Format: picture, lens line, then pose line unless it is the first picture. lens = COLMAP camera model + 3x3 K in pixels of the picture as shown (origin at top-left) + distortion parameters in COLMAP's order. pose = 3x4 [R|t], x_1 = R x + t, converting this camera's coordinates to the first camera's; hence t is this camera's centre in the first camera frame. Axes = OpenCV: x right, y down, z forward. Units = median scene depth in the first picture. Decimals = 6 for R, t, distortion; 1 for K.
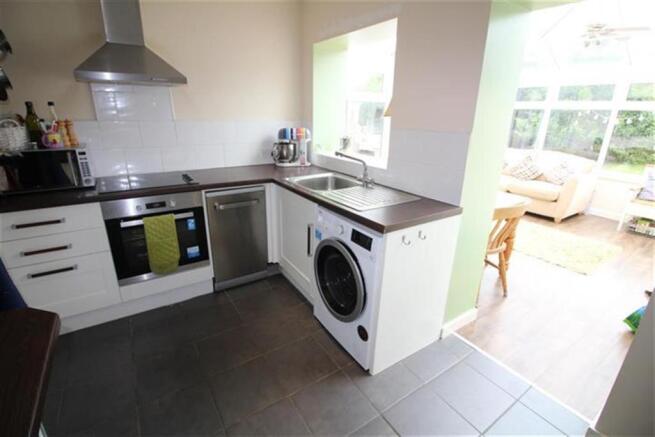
lens RADIAL K [[304.5, 0, 326.7], [0, 304.5, 214.5], [0, 0, 1]] dist [-0.000321, -0.014122]
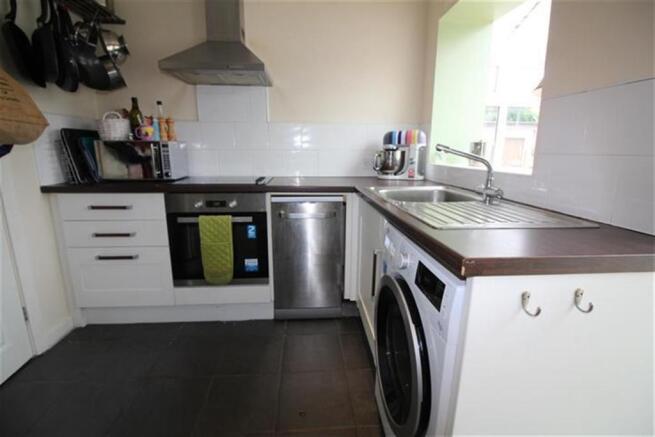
lens RADIAL K [[304.5, 0, 326.7], [0, 304.5, 214.5], [0, 0, 1]] dist [-0.000321, -0.014122]
pose [[0.872481, 0.087000, -0.480841, 0.144462], [-0.145330, 0.985695, -0.085355, 0.027123], [0.466536, 0.144351, 0.872644, 0.345475]]
